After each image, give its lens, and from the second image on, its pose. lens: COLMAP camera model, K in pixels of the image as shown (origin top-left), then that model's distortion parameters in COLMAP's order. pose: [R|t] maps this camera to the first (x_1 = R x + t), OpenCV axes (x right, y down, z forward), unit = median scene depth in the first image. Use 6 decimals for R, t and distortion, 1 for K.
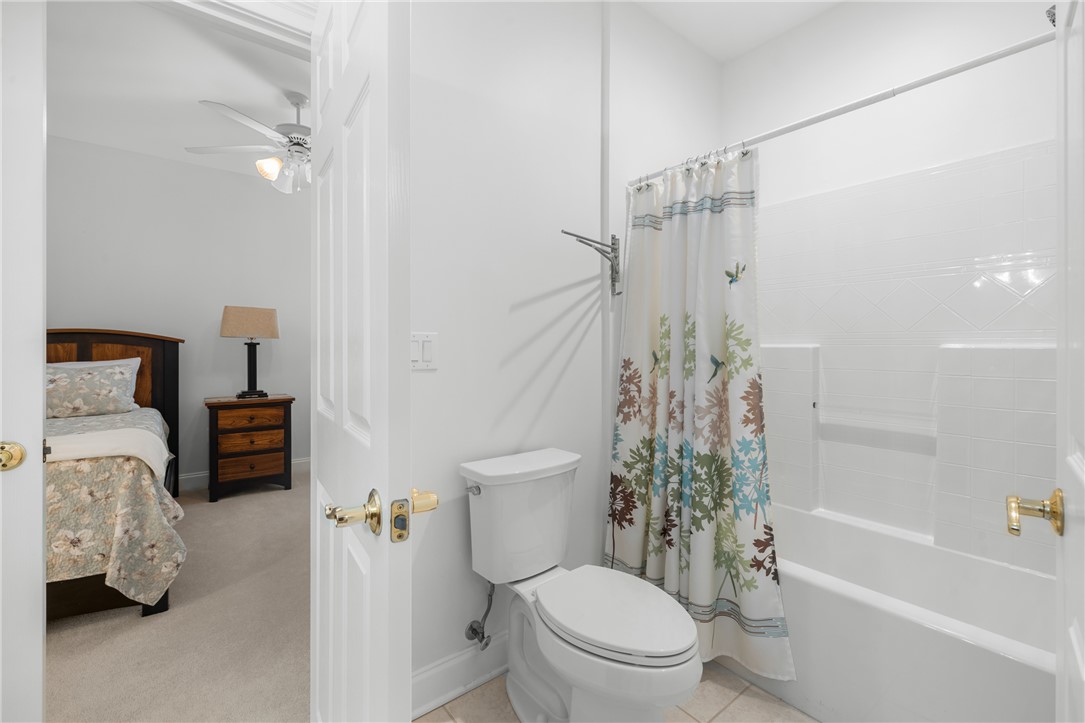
lens RADIAL K [[459.6, 0, 537.3], [0, 459.6, 347.2], [0, 0, 1]] dist [-0.002011, -0.000306]
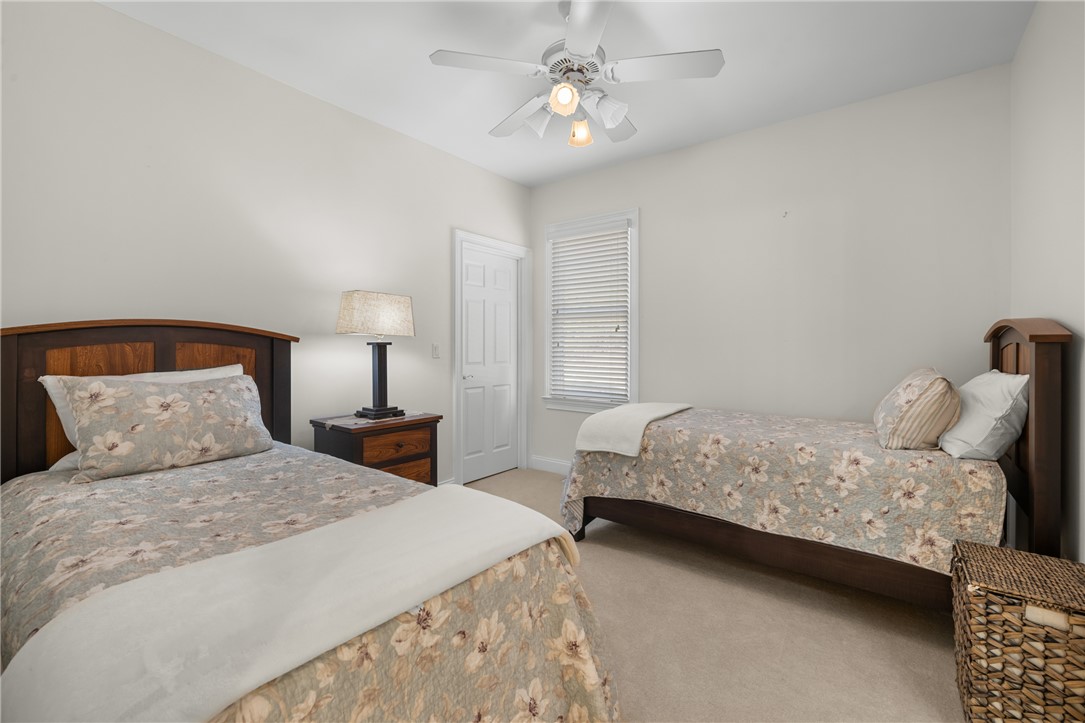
lens RADIAL K [[459.6, 0, 537.3], [0, 459.6, 347.2], [0, 0, 1]] dist [-0.002011, -0.000306]
pose [[0.969027, 0.002486, 0.246942, -0.631677], [-0.003901, 0.999979, 0.005238, -0.007443], [-0.246924, -0.006039, 0.969016, 0.256160]]
